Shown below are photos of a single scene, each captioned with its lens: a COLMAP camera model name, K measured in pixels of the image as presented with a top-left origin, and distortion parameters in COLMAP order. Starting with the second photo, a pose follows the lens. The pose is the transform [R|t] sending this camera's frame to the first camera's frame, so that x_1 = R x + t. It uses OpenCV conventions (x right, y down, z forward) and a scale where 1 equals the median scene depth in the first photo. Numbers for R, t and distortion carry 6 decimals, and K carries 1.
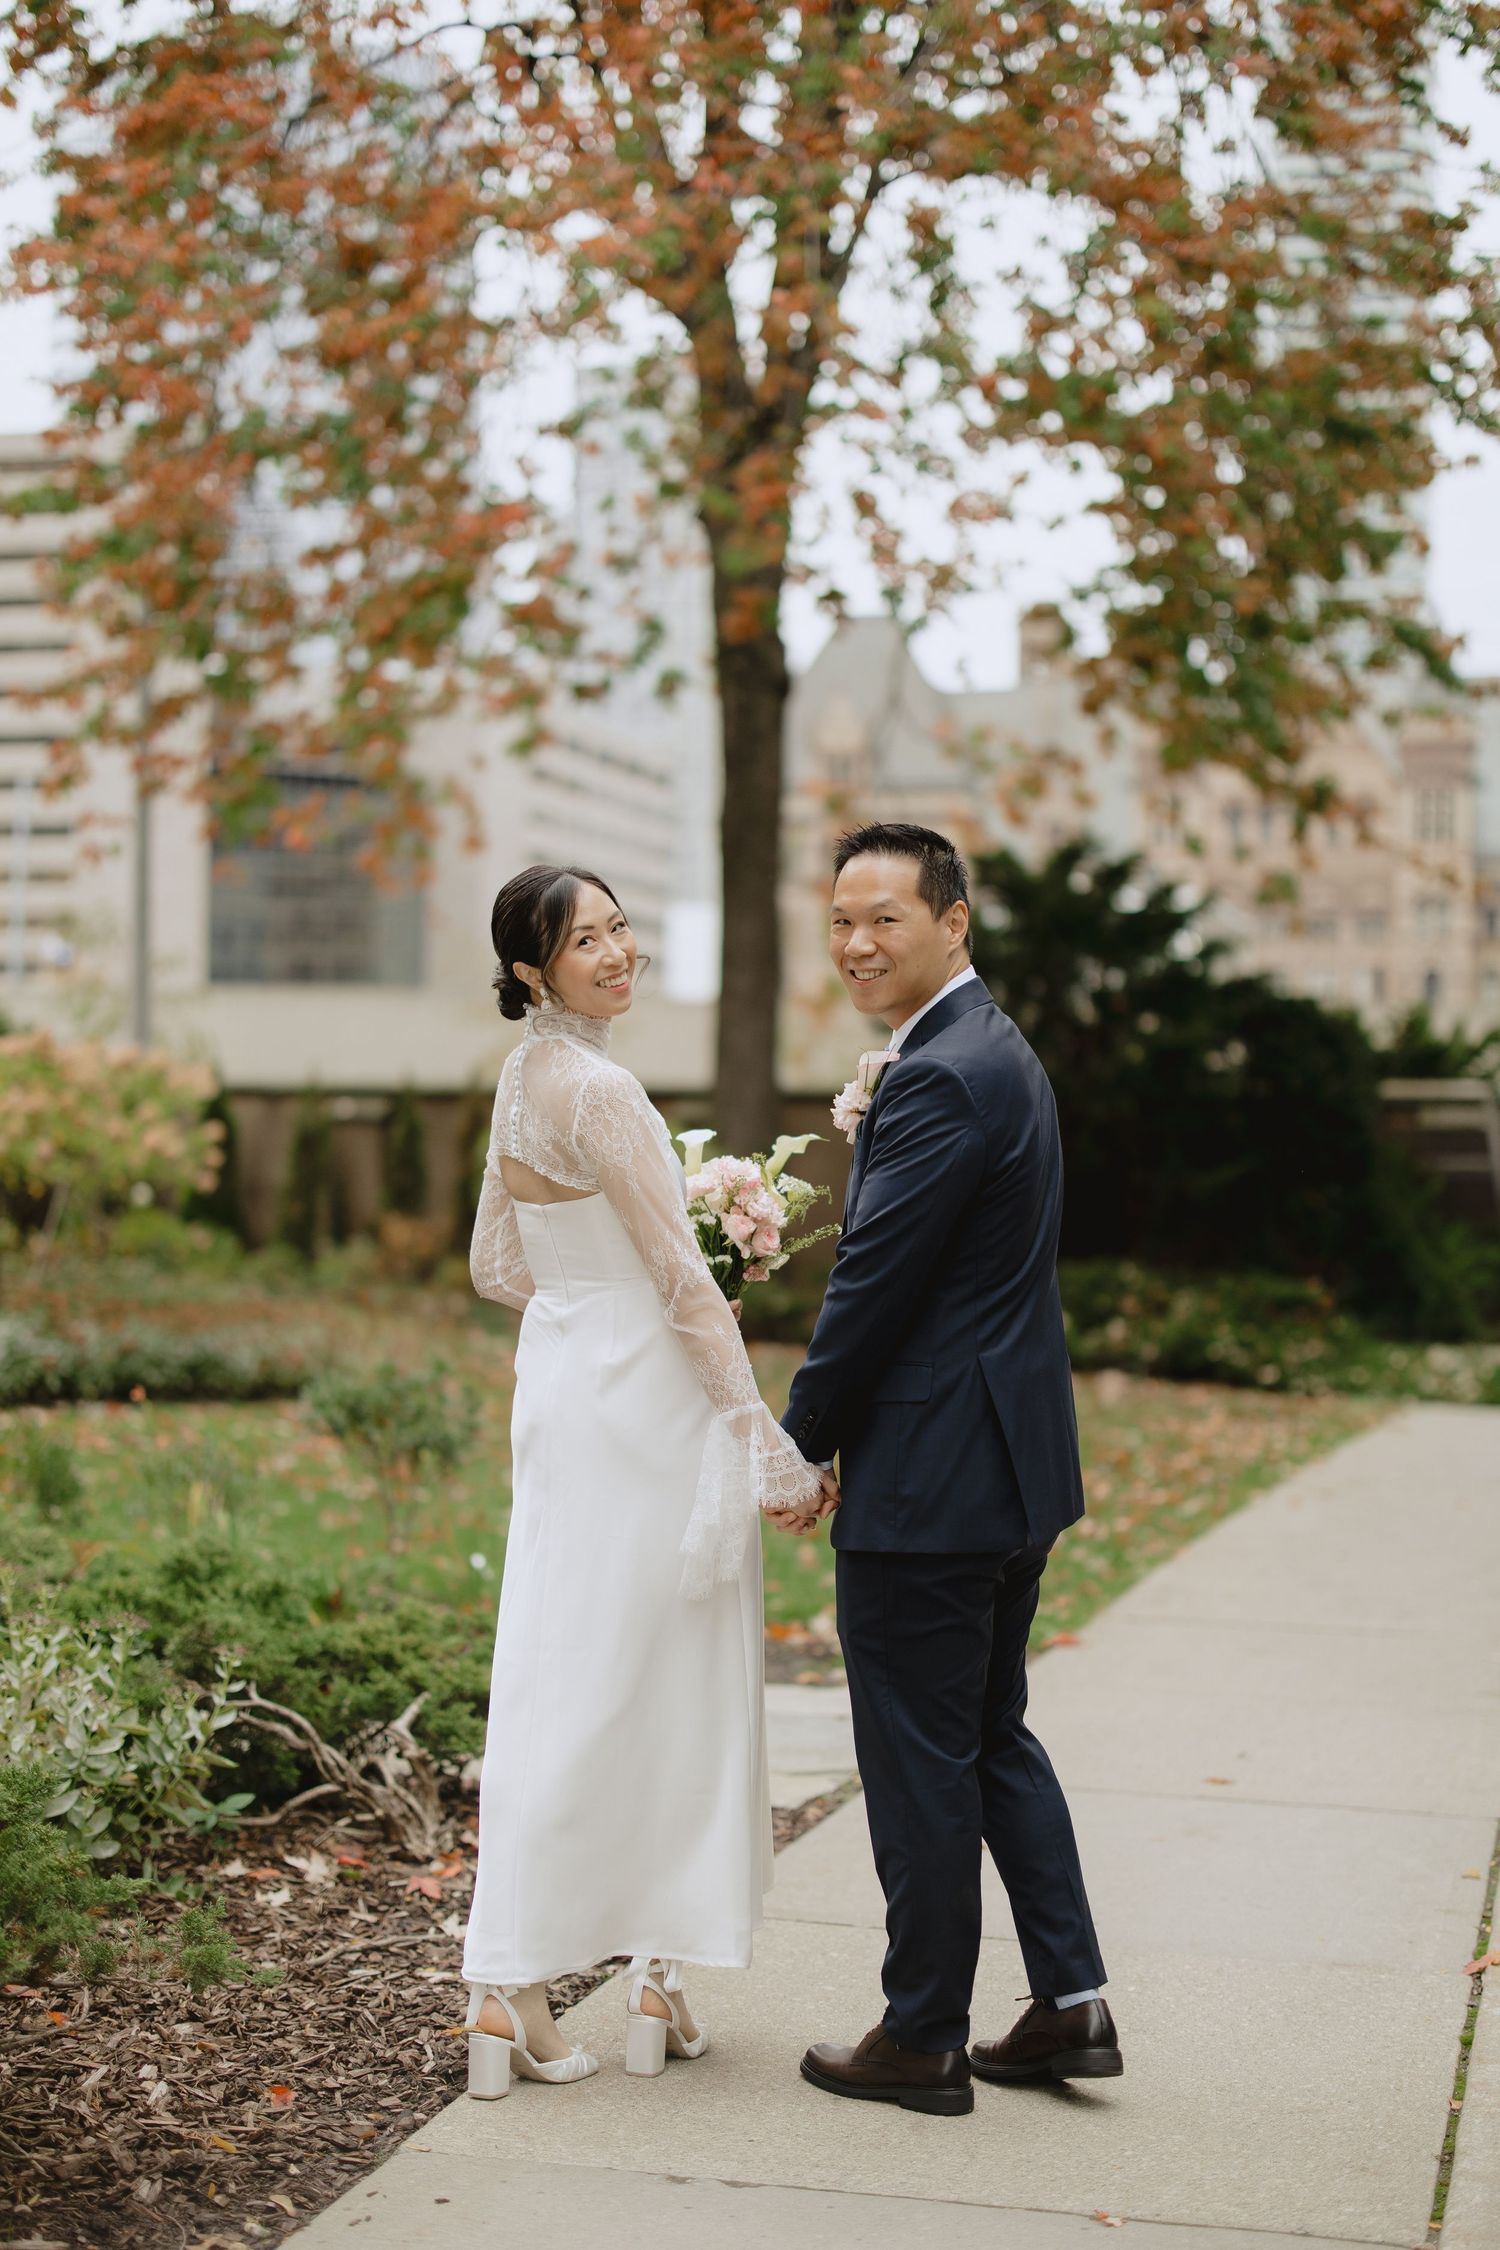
lens RADIAL K [[3402.9, 0, 752.7], [0, 3402.9, 1170.3], [0, 0, 1]] dist [0.006237, 0.000000]
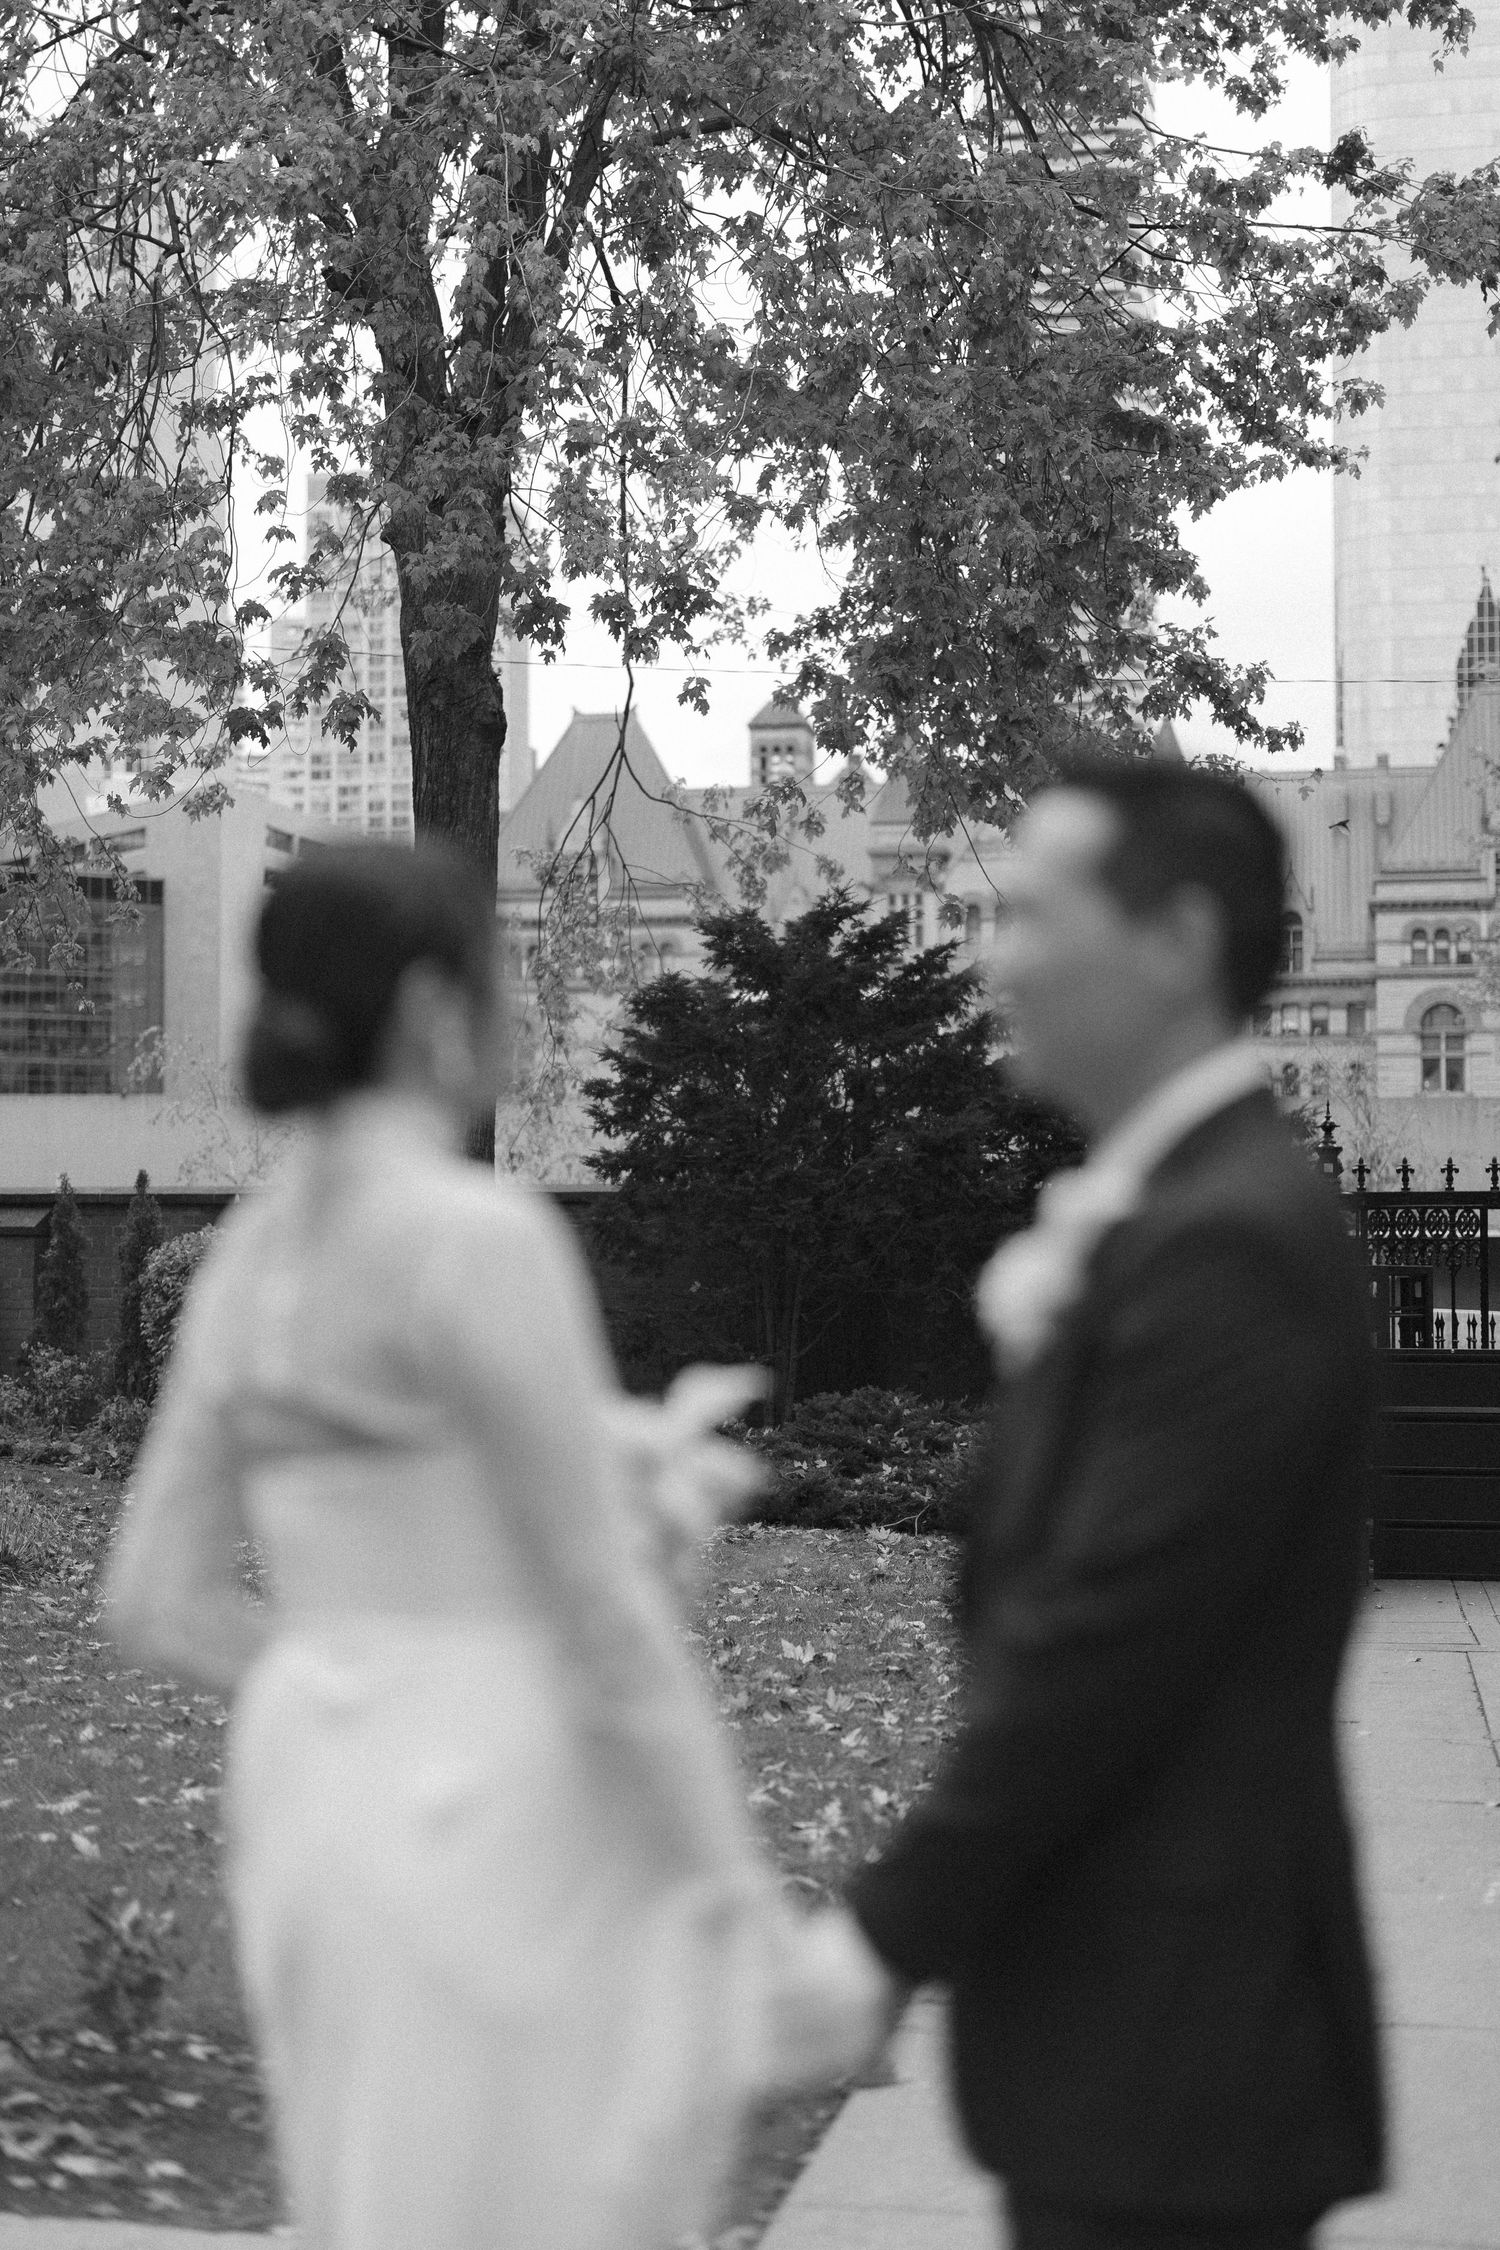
lens RADIAL K [[3402.9, 0, 750.0], [0, 3402.9, 1130.0], [0, 0, 1]] dist [0.006237, 0.000000]
pose [[0.996770, -0.010038, 0.079675, 0.006168], [0.013556, 0.998951, -0.043745, -0.001725], [-0.079152, 0.044683, 0.995861, 0.151230]]
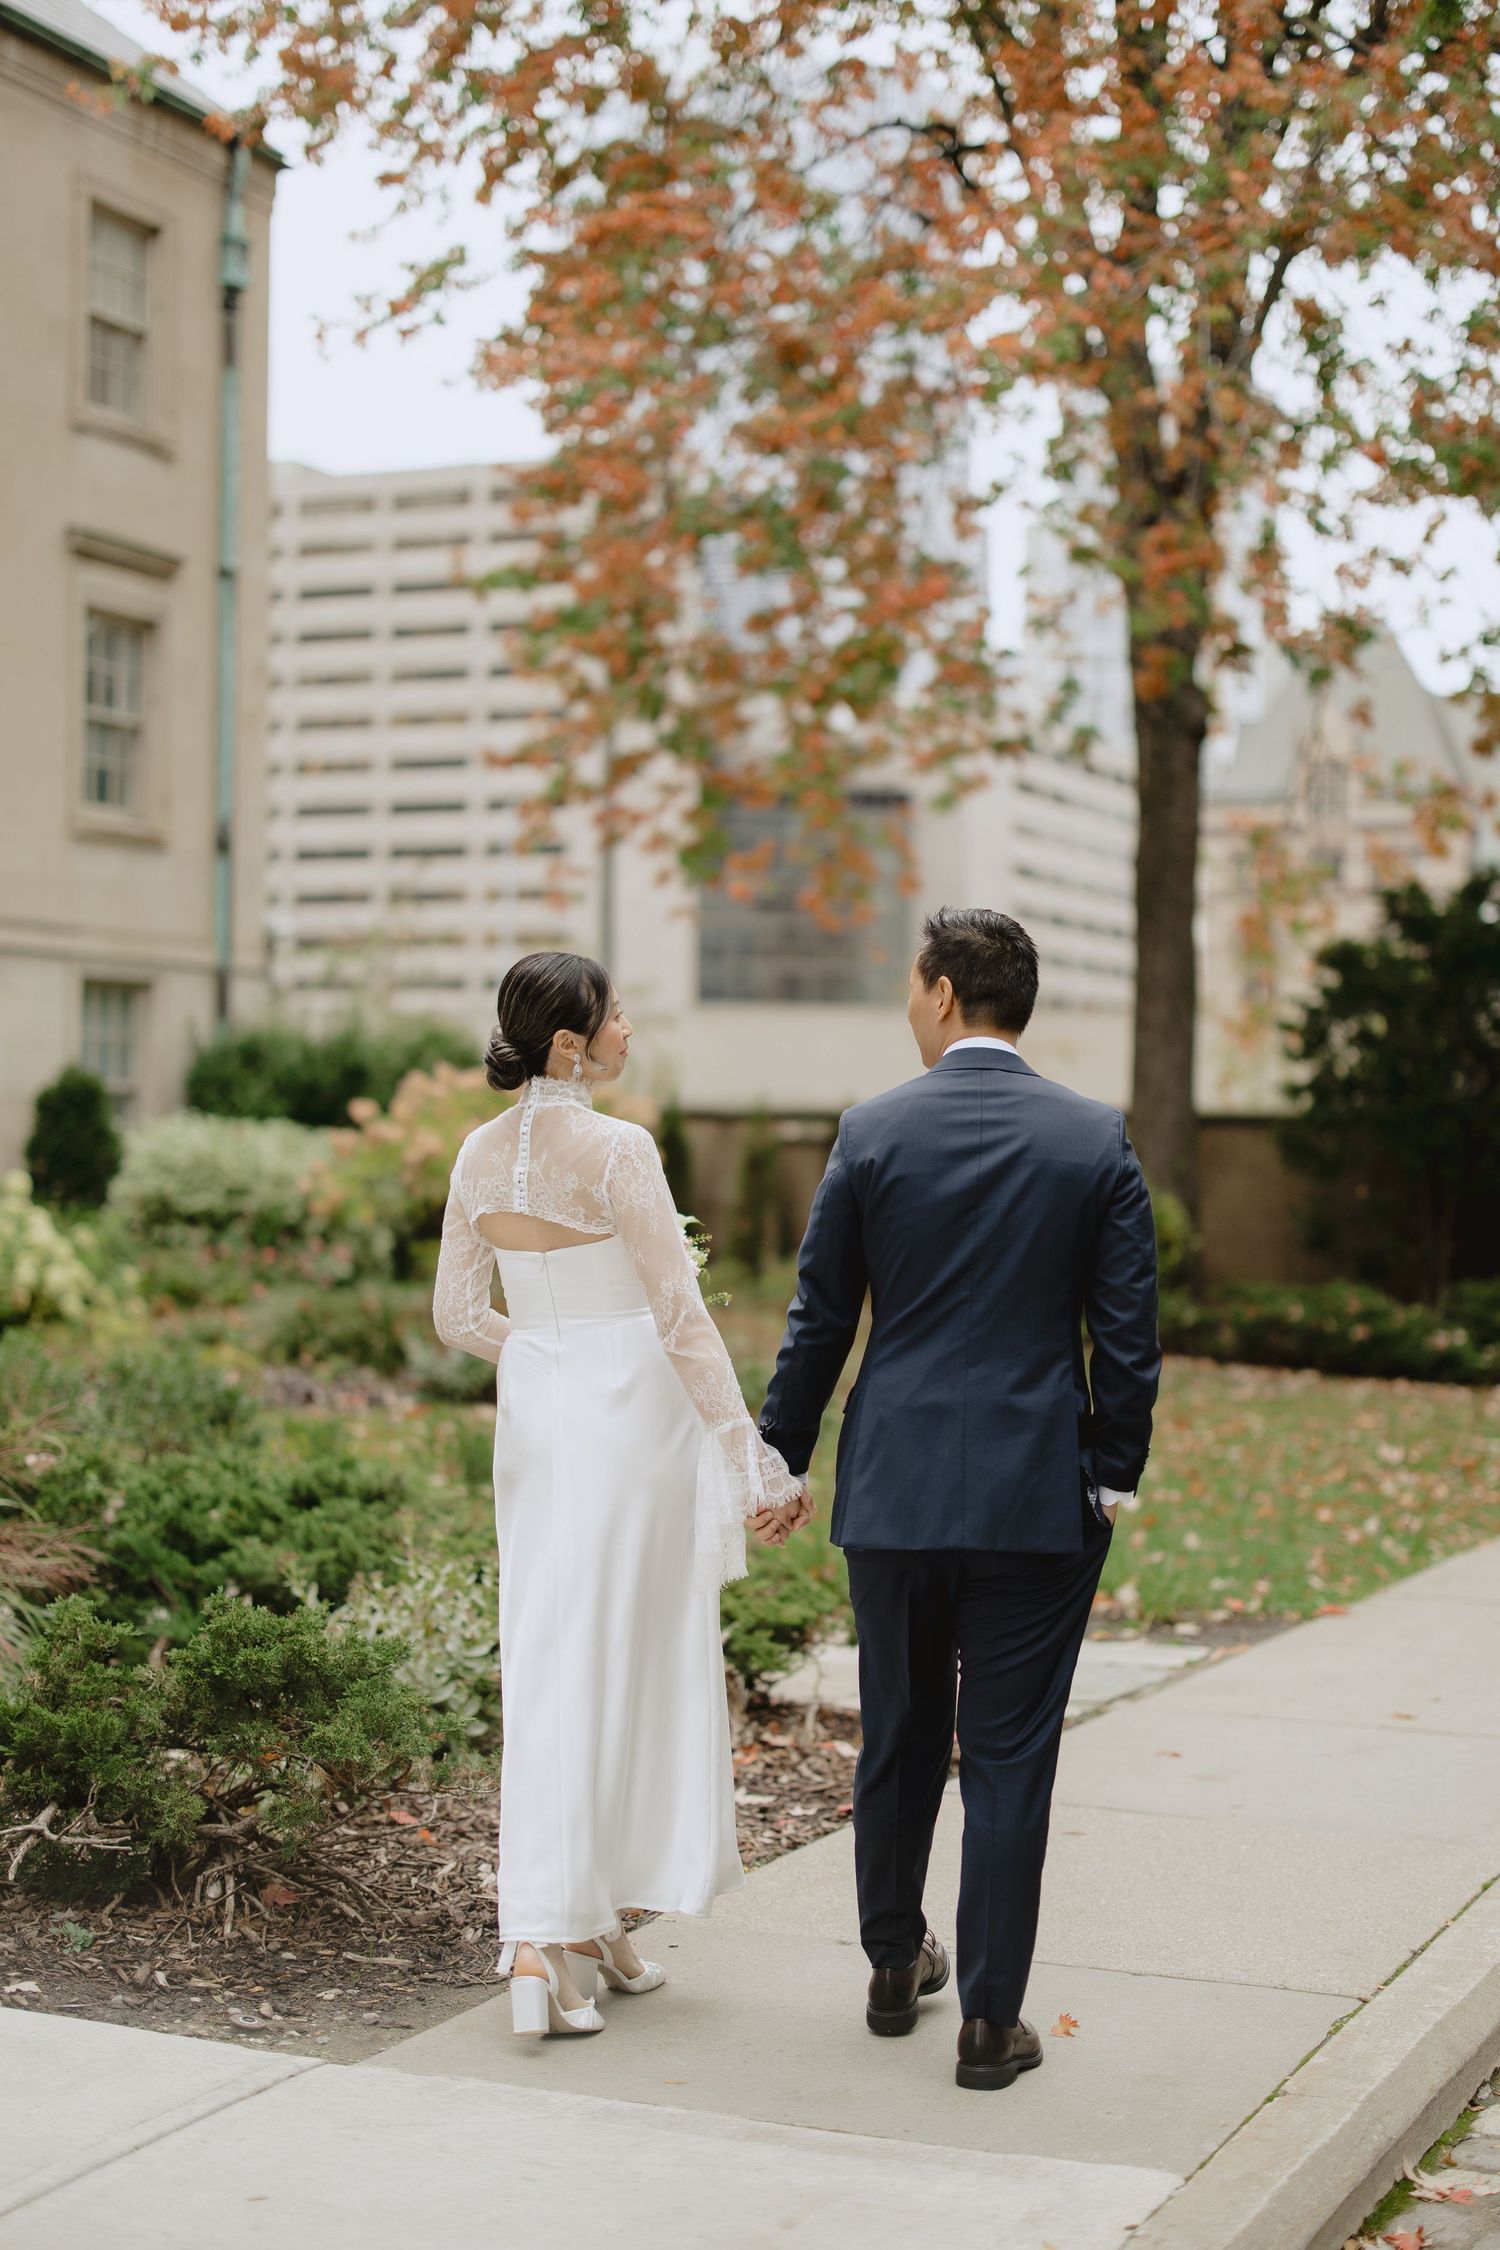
lens RADIAL K [[3402.9, 0, 750.4], [0, 3402.9, 1126.5], [0, 0, 1]] dist [0.006237, 0.000000]
pose [[0.989678, -0.002440, -0.143290, 0.024139], [0.000093, 0.999866, -0.016384, -0.002745], [0.143311, 0.016201, 0.989545, -0.067649]]
